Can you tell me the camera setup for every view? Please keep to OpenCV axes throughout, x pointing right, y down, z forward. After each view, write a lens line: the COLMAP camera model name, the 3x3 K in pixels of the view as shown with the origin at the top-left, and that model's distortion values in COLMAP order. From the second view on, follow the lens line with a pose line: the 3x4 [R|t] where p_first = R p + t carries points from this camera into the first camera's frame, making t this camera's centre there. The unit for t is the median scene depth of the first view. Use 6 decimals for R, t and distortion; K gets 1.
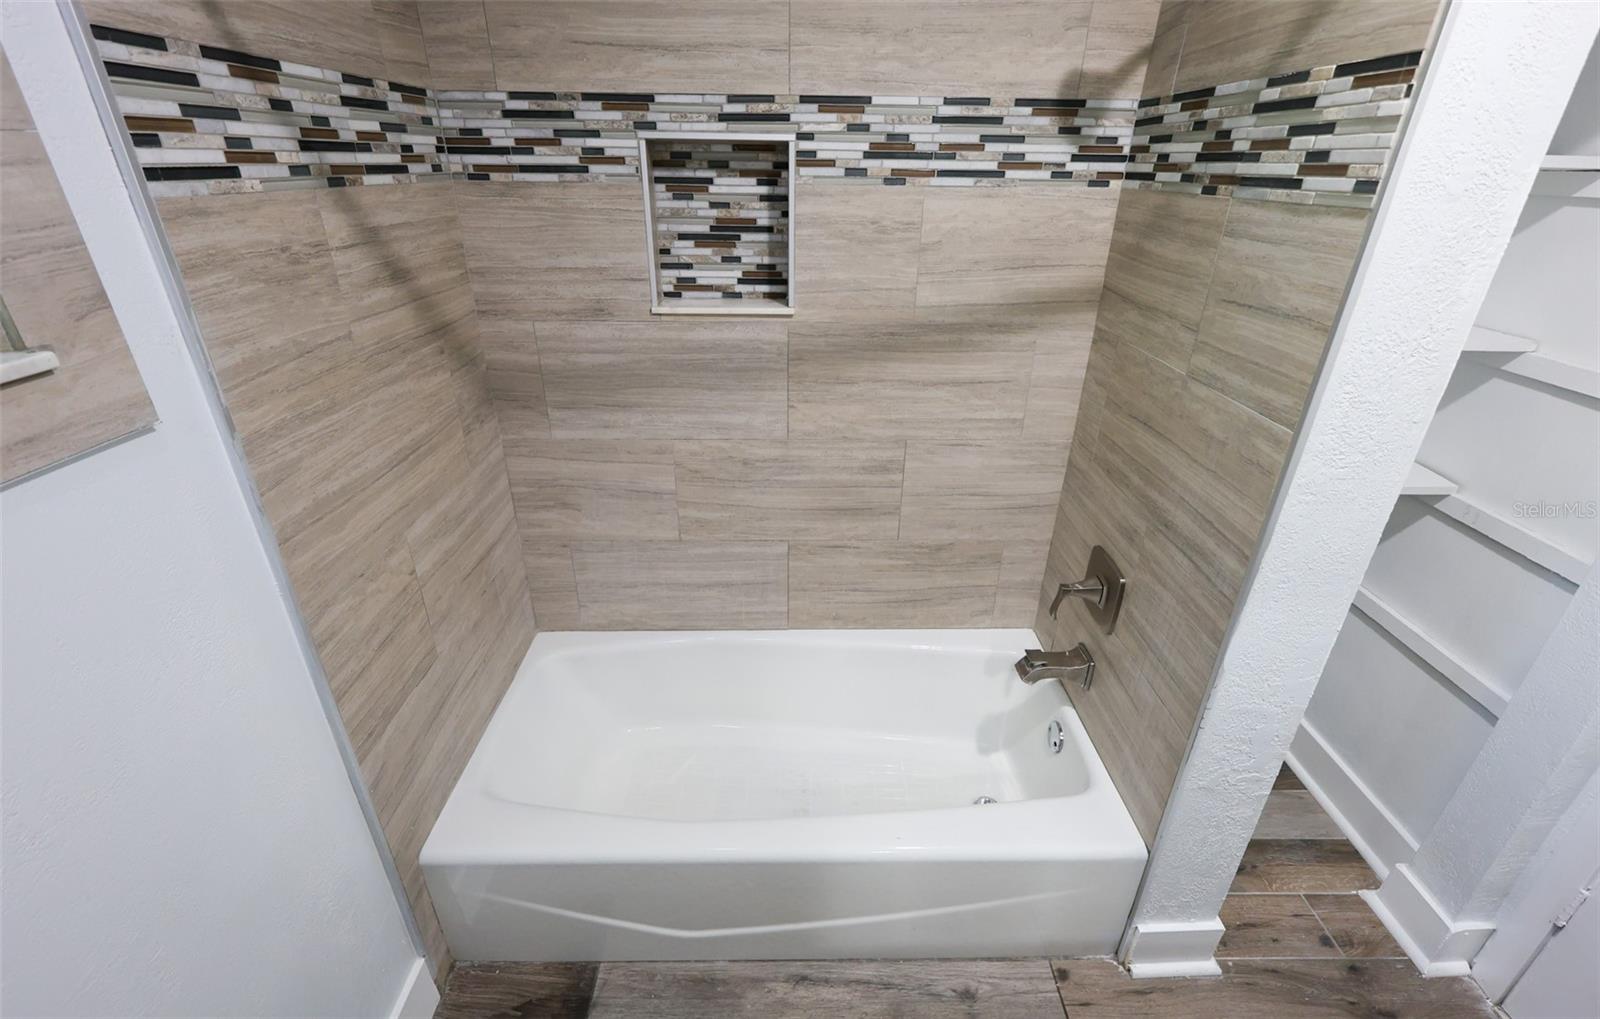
lens RADIAL K [[692.8, 0, 800.1], [0, 692.8, 500.4], [0, 0, 1]] dist [0.003694, 0.000161]
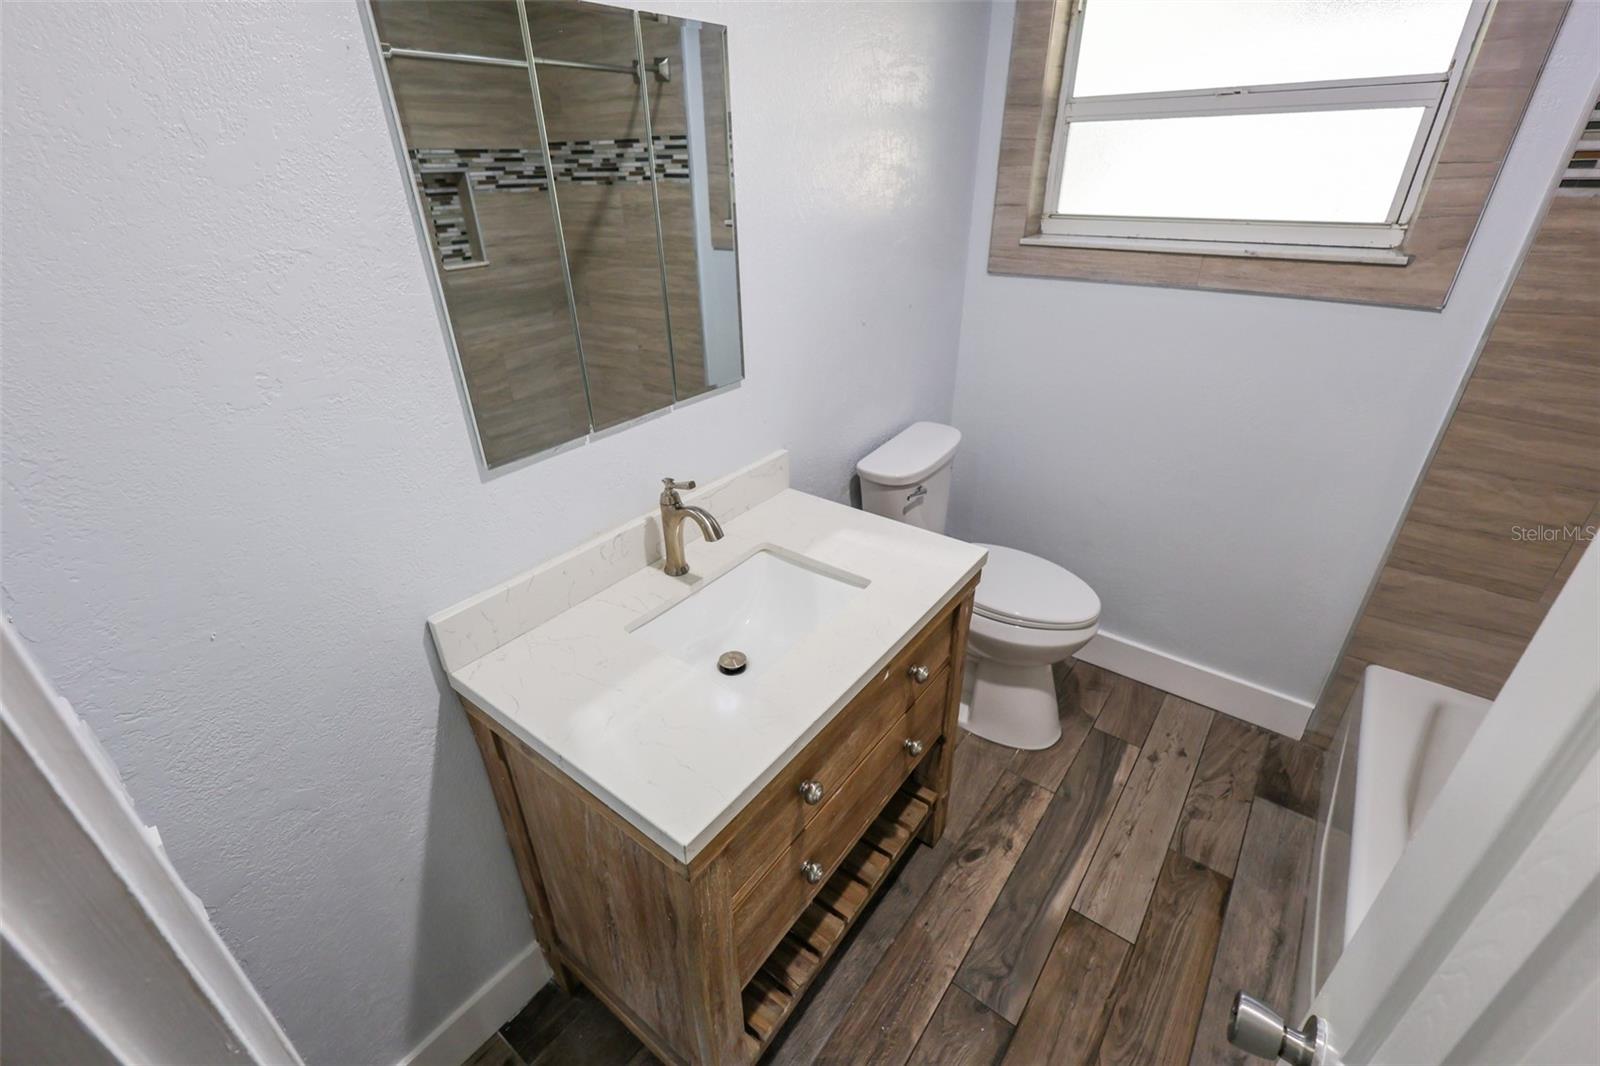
lens RADIAL K [[691.9, 0, 802.8], [0, 691.9, 534.7], [0, 0, 1]] dist [0.008972, -0.000023]
pose [[-0.617822, 0.377097, -0.689995, 1.419487], [-0.337626, 0.665274, 0.665897, -0.306214], [0.710144, 0.644367, -0.283703, 0.528684]]
